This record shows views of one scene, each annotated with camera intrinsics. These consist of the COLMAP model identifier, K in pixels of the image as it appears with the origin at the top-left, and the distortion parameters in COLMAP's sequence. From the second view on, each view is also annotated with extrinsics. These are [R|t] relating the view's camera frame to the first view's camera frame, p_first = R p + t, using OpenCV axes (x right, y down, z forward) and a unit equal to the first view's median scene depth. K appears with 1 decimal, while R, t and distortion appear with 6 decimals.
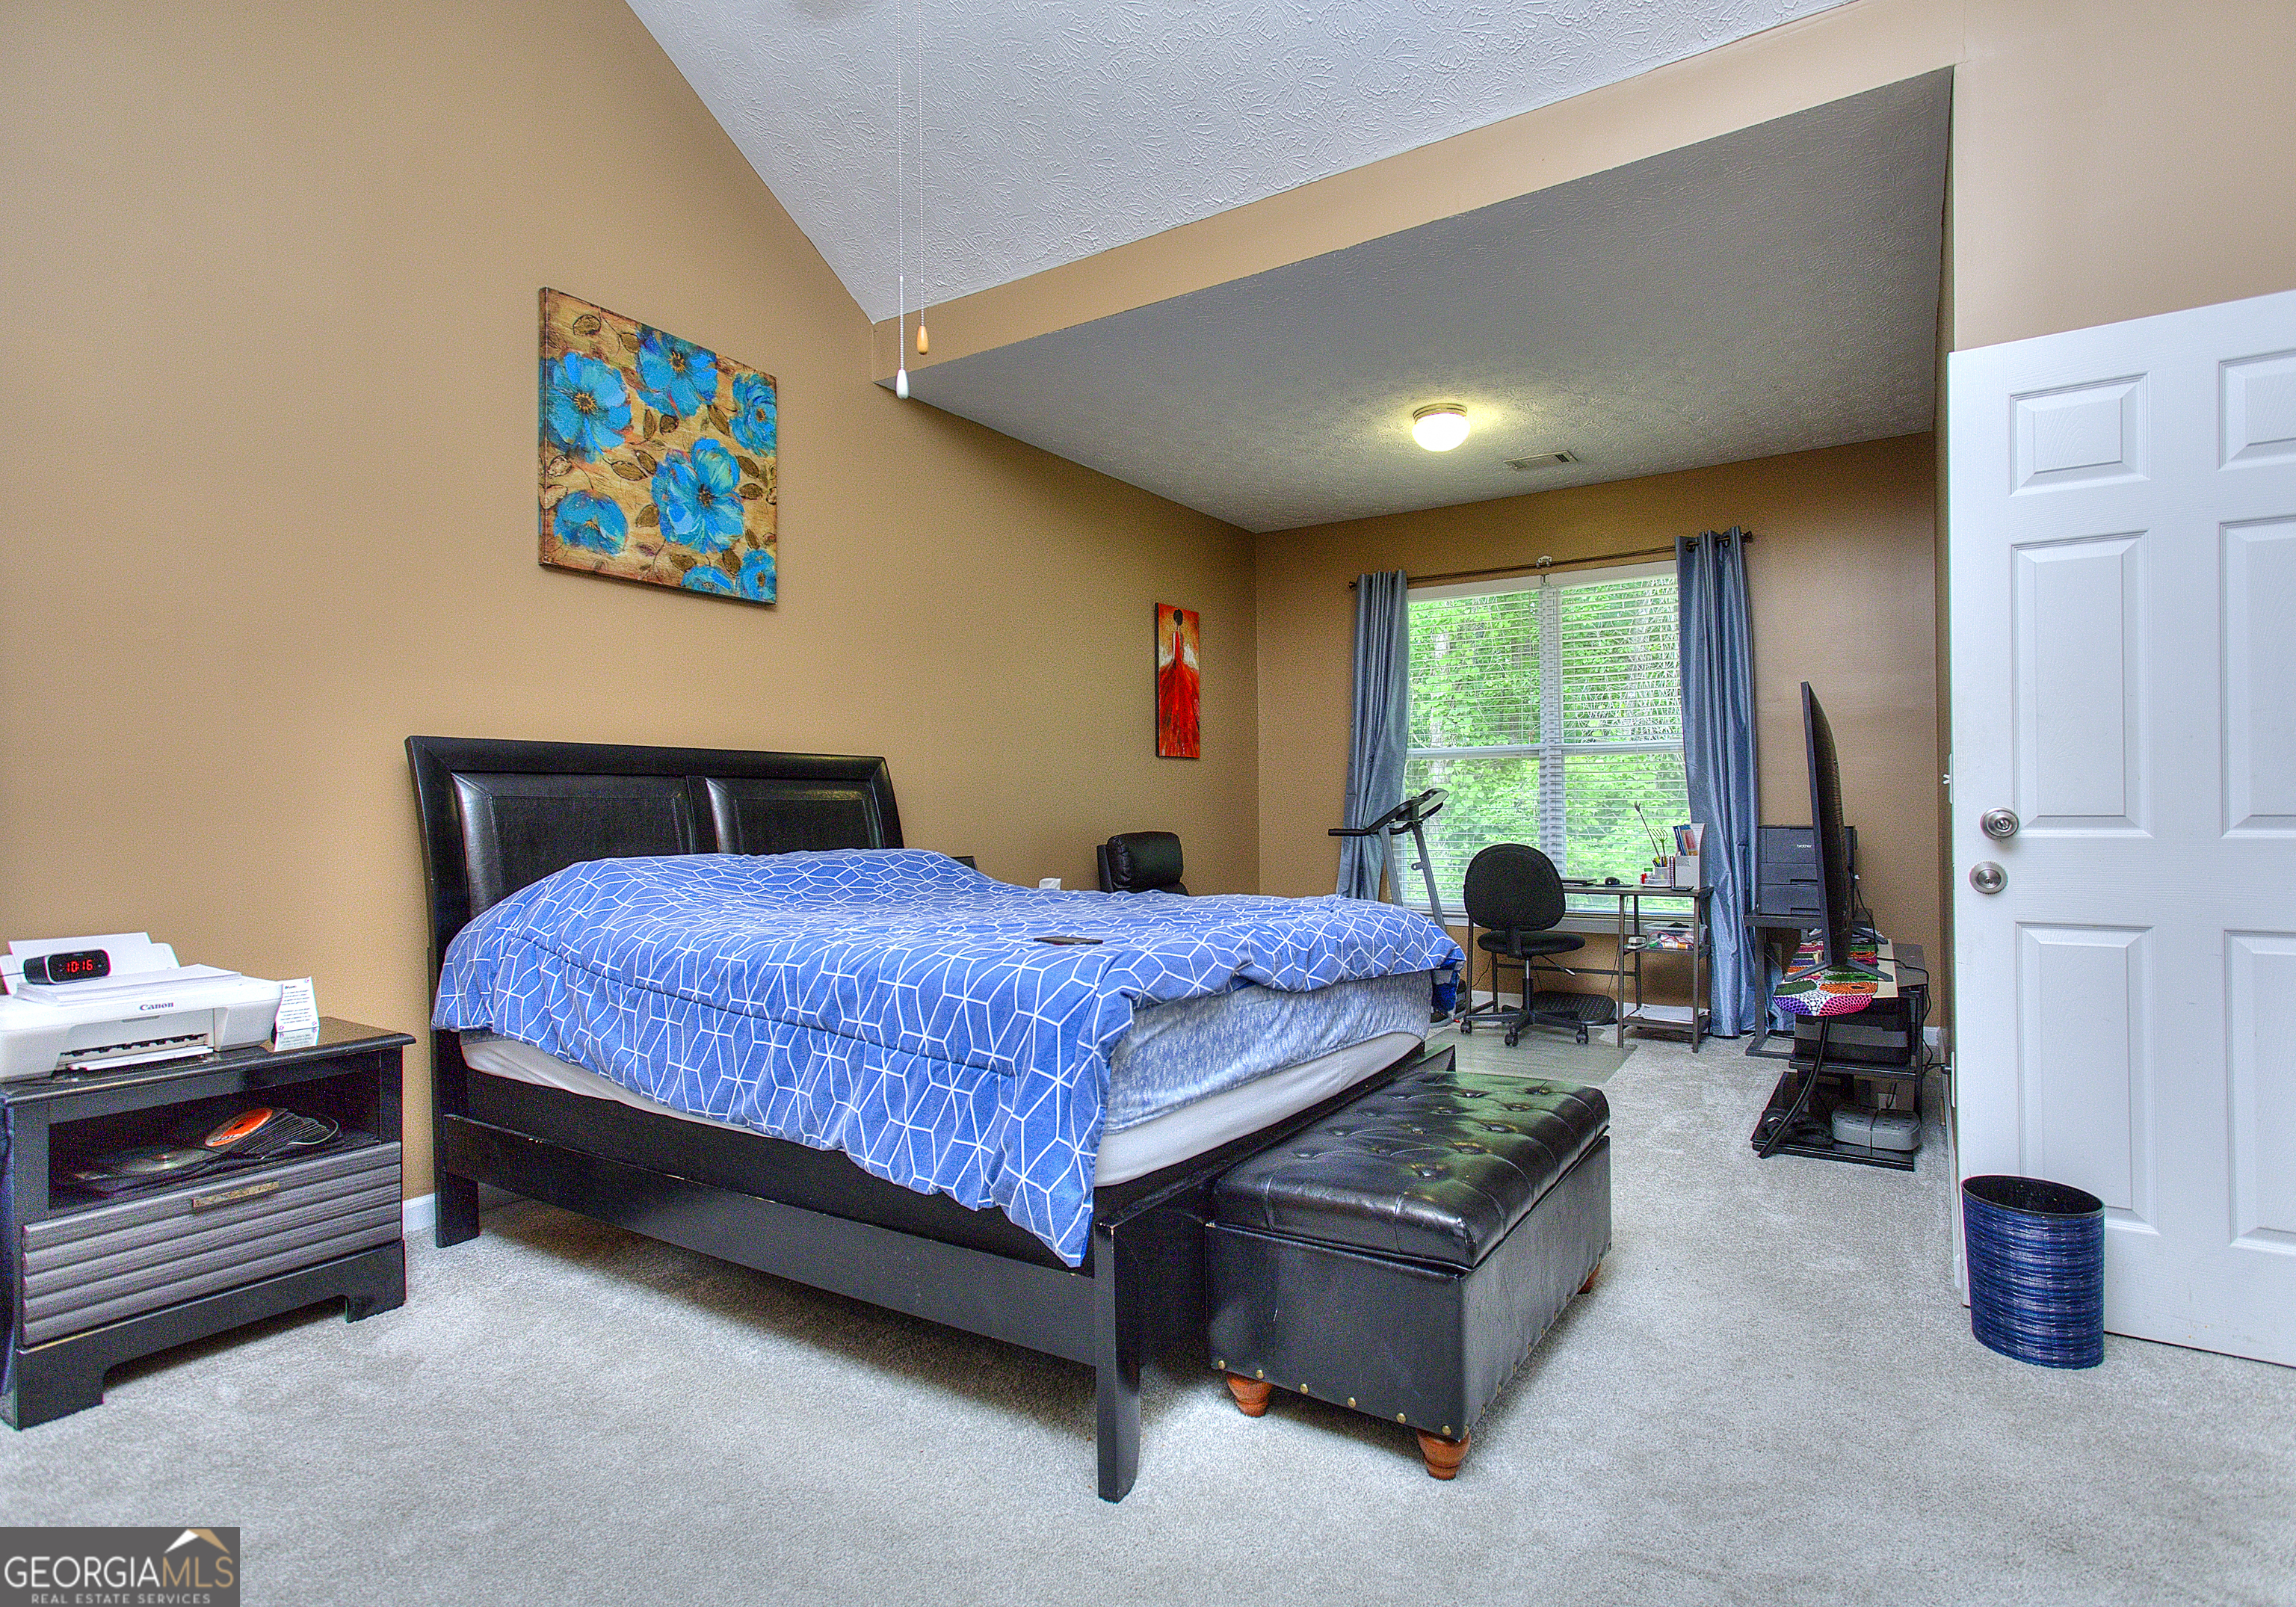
lens RADIAL K [[1170.2, 0, 1126.9], [0, 1170.2, 801.6], [0, 0, 1]] dist [0.003596, 0.004226]
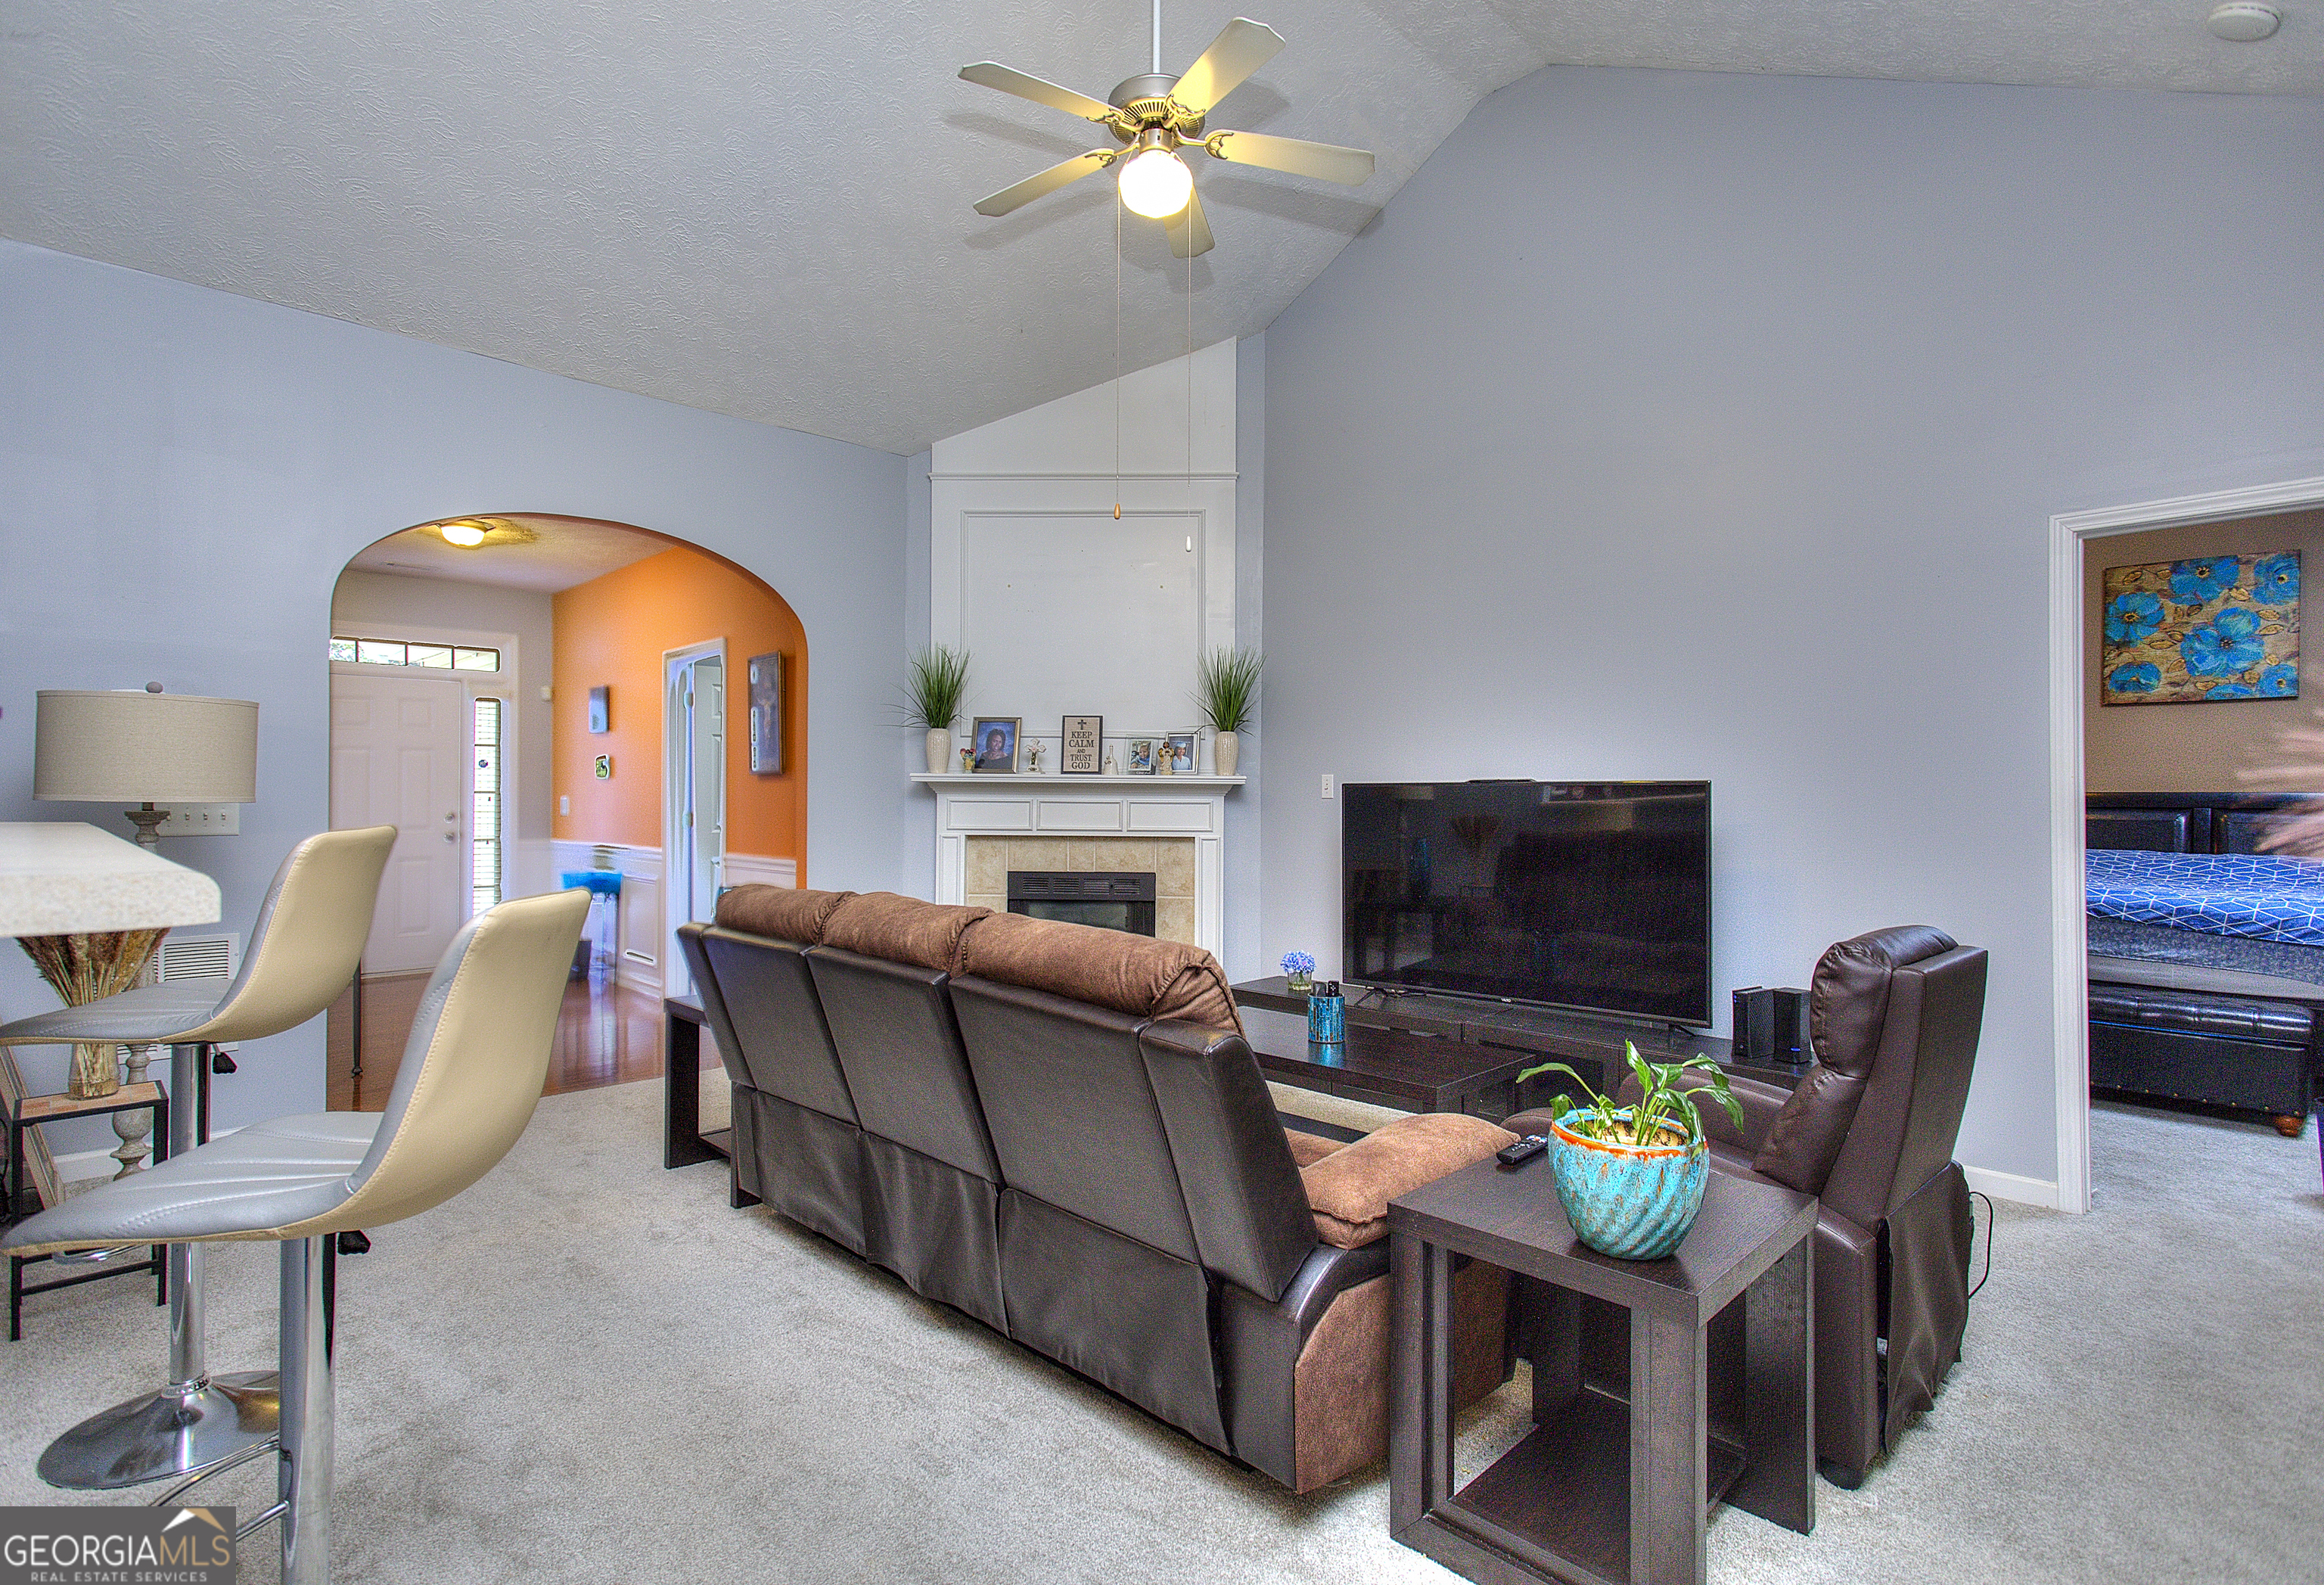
lens RADIAL K [[1184.4, 0, 1155.7], [0, 1184.4, 805.8], [0, 0, 1]] dist [0.003596, 0.004226]
pose [[-0.223494, 0.005420, -0.974690, 1.234861], [-0.001961, 0.999980, 0.006010, -0.024110], [0.974703, 0.003254, -0.223479, -0.092540]]
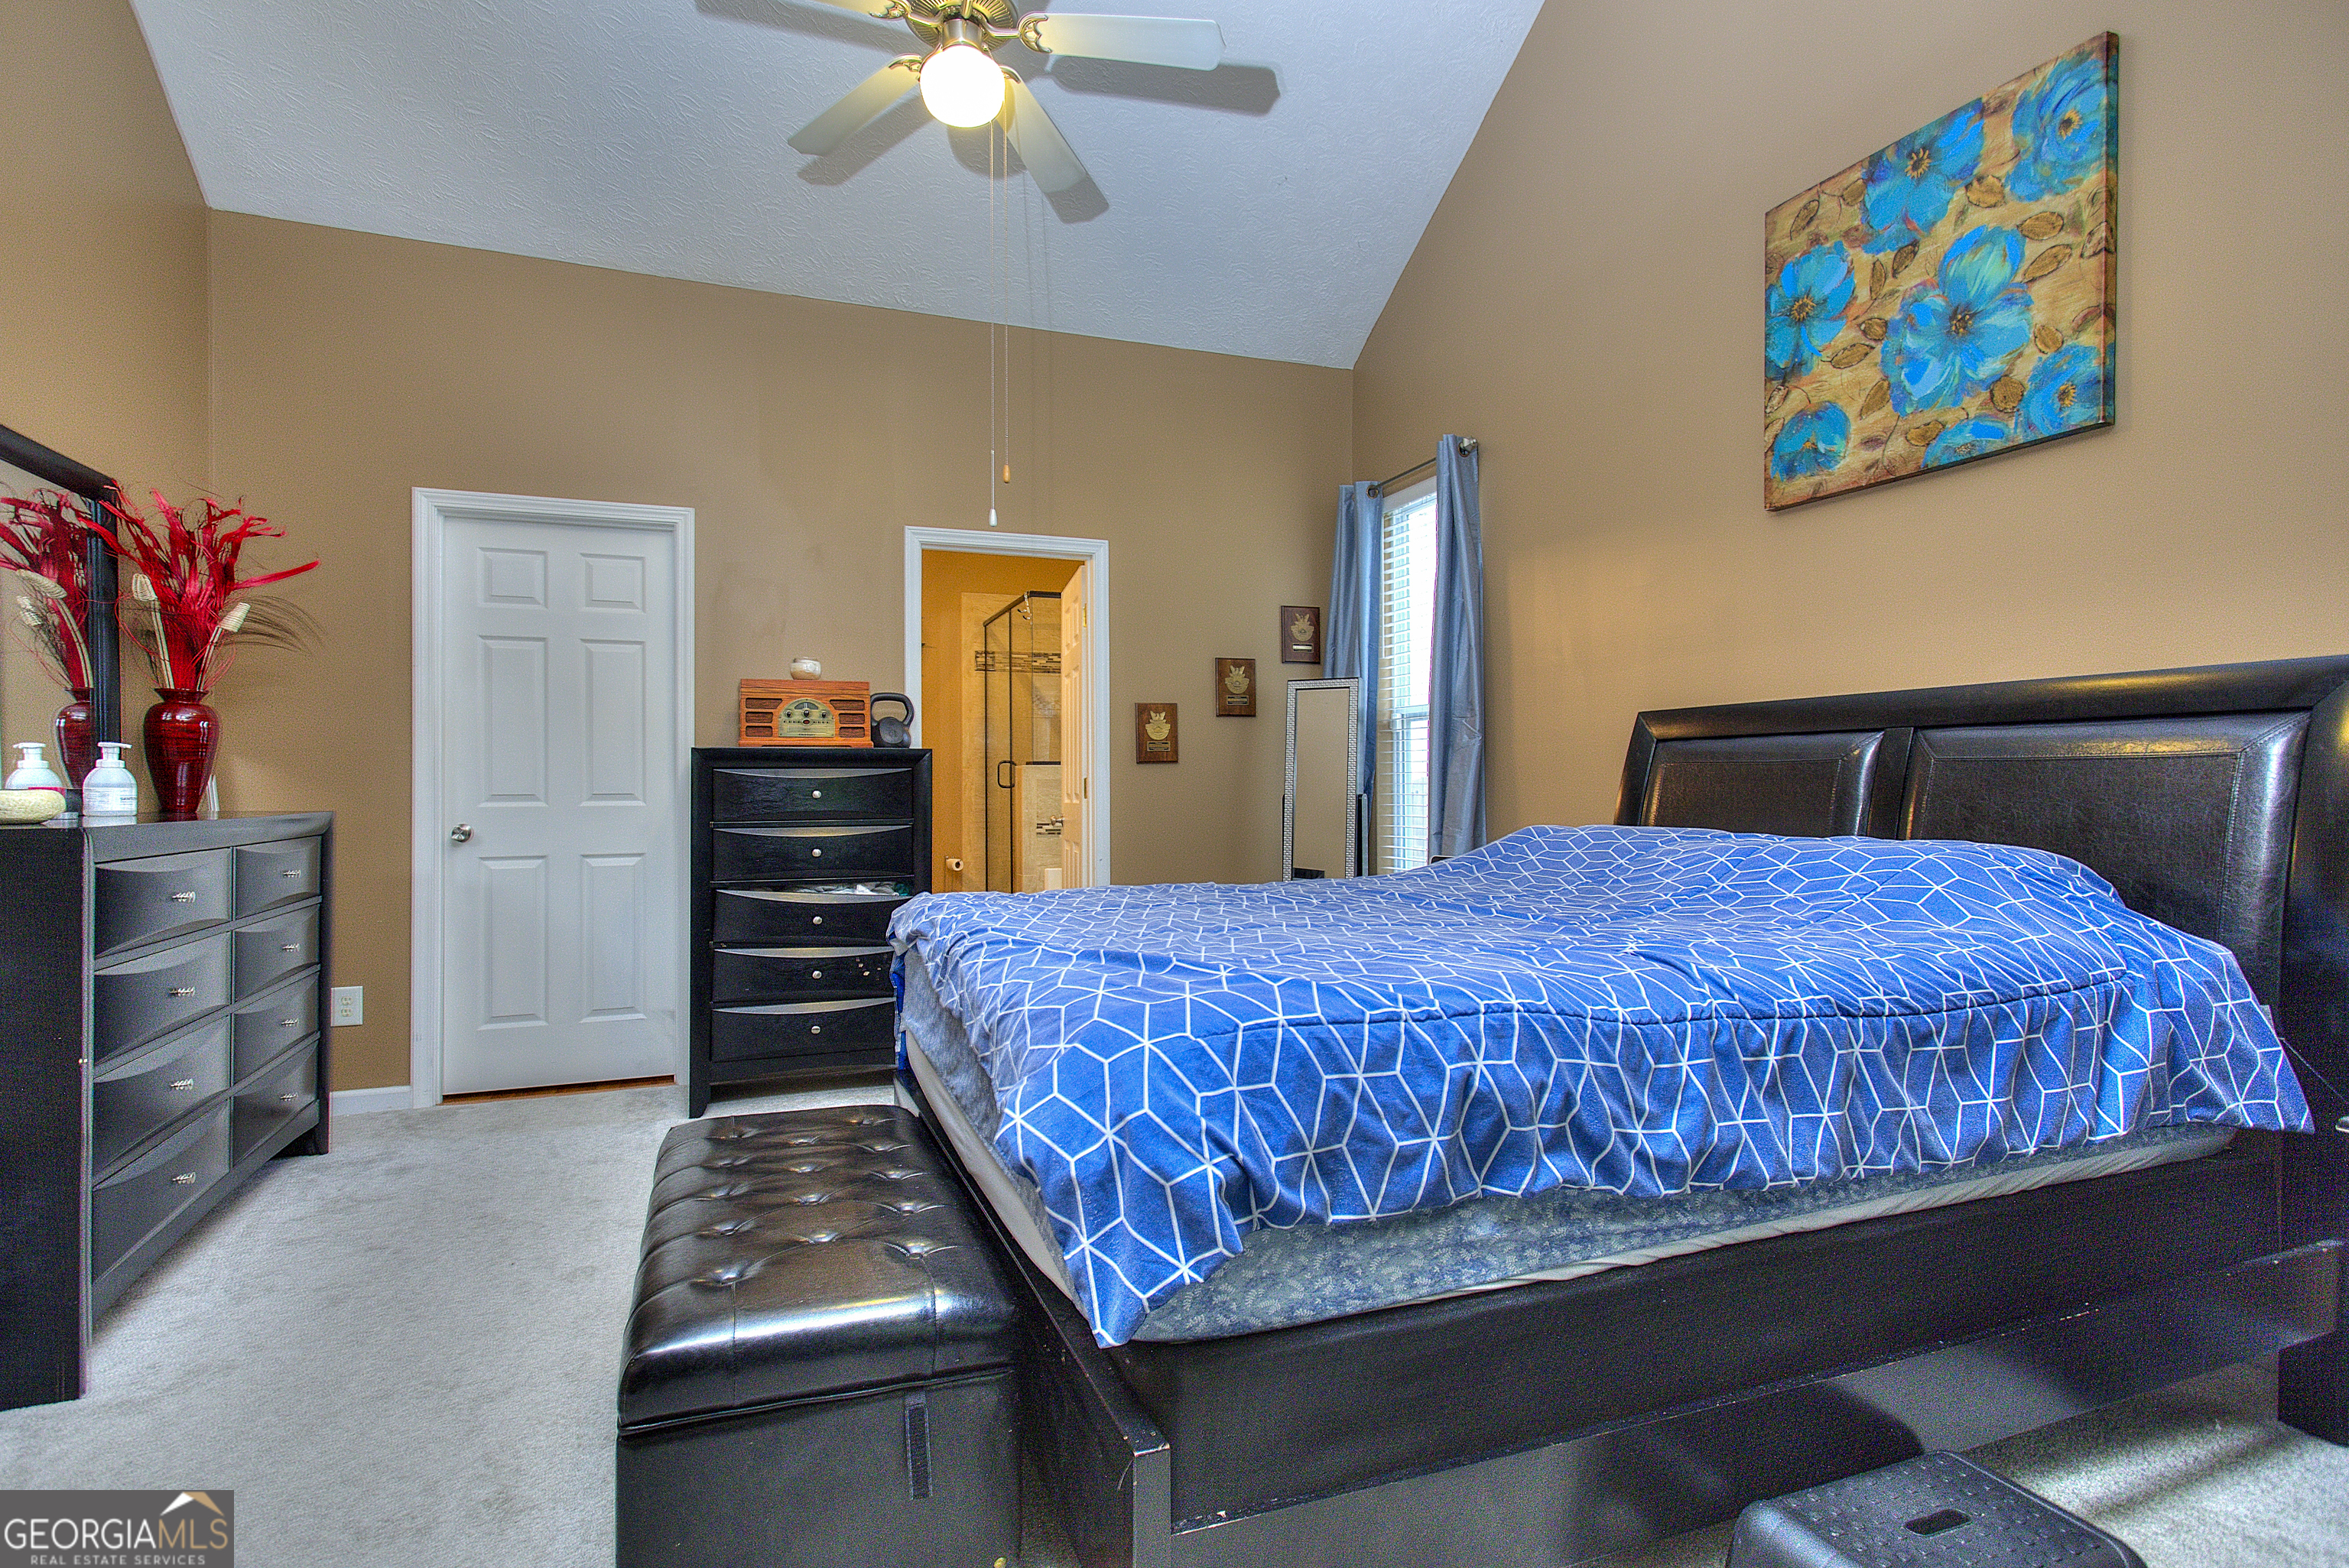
lens RADIAL K [[1130.4, 0, 1163.9], [0, 1130.4, 791.0], [0, 0, 1]] dist [0.004322, 0.000827]
pose [[-0.574176, 0.009137, -0.818681, 0.340927], [0.003984, 0.999957, 0.008367, 0.006723], [0.818722, 0.001542, -0.574188, 0.739285]]
